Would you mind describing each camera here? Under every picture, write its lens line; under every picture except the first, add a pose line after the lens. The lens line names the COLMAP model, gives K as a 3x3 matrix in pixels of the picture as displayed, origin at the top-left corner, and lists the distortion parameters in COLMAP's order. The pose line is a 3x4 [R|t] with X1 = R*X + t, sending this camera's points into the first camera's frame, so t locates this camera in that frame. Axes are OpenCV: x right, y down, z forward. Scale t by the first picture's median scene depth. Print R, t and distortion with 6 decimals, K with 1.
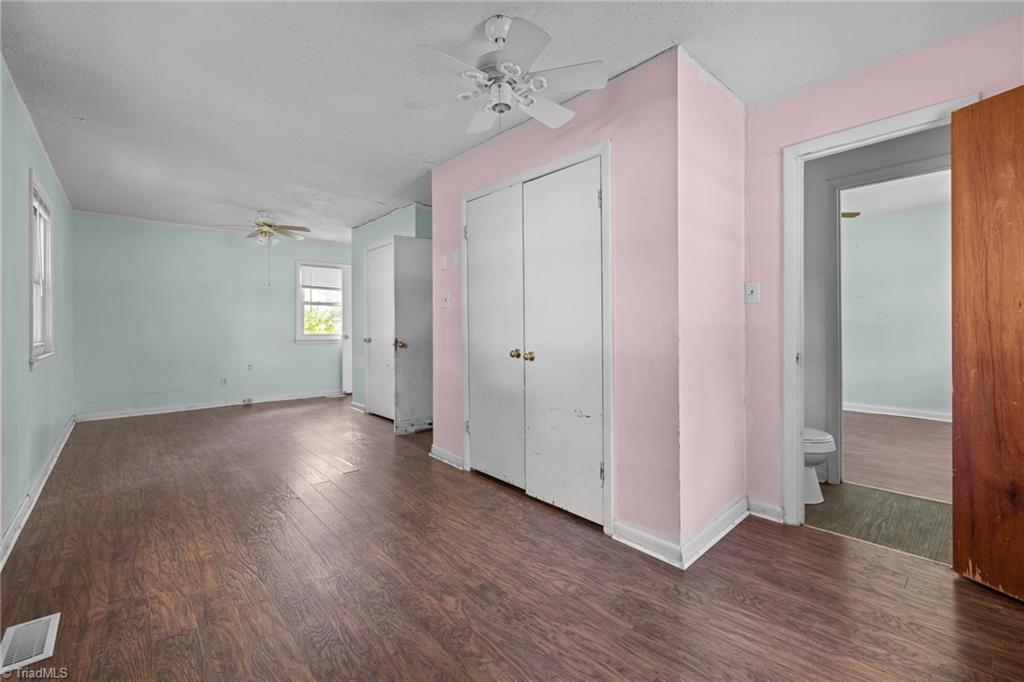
lens RADIAL K [[435.2, 0, 497.9], [0, 435.2, 323.9], [0, 0, 1]] dist [0.002313, -0.000174]
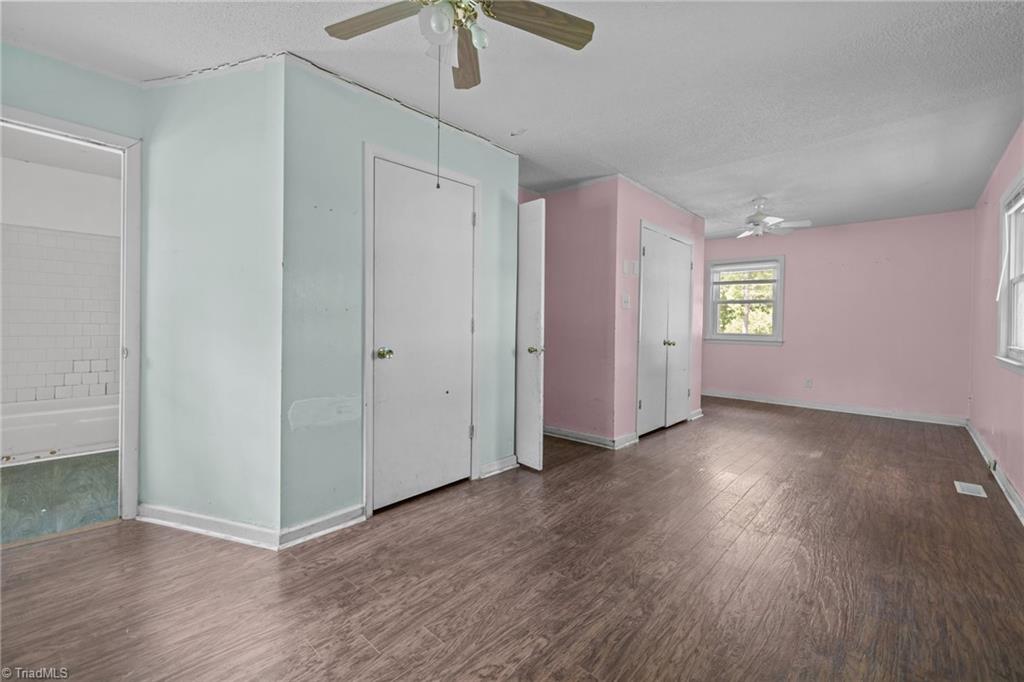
lens RADIAL K [[435.2, 0, 513.1], [0, 435.2, 332.5], [0, 0, 1]] dist [0.002313, -0.000174]
pose [[-0.122479, -0.017647, 0.992314, -1.803434], [-0.018552, 0.999708, 0.015489, 0.018533], [-0.992298, -0.016512, -0.122771, 2.153417]]
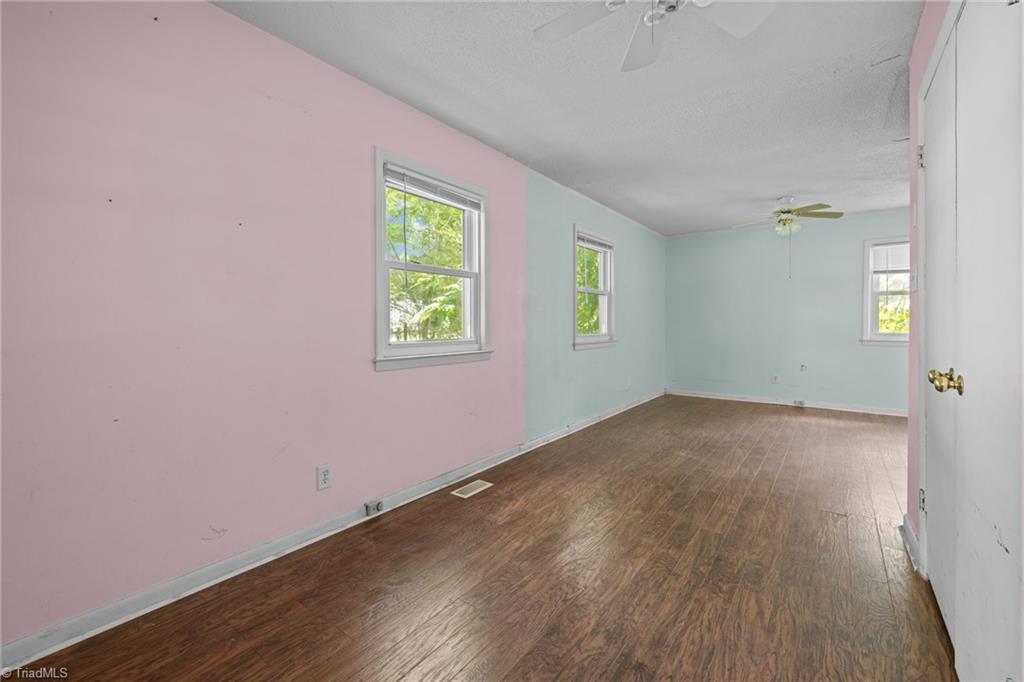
lens RADIAL K [[435.2, 0, 502.2], [0, 435.2, 329.5], [0, 0, 1]] dist [0.002313, -0.000174]
pose [[0.203327, 0.016692, -0.978969, 0.520317], [0.004070, 0.999832, 0.017893, 0.001451], [0.979102, -0.007623, 0.203225, 0.490229]]
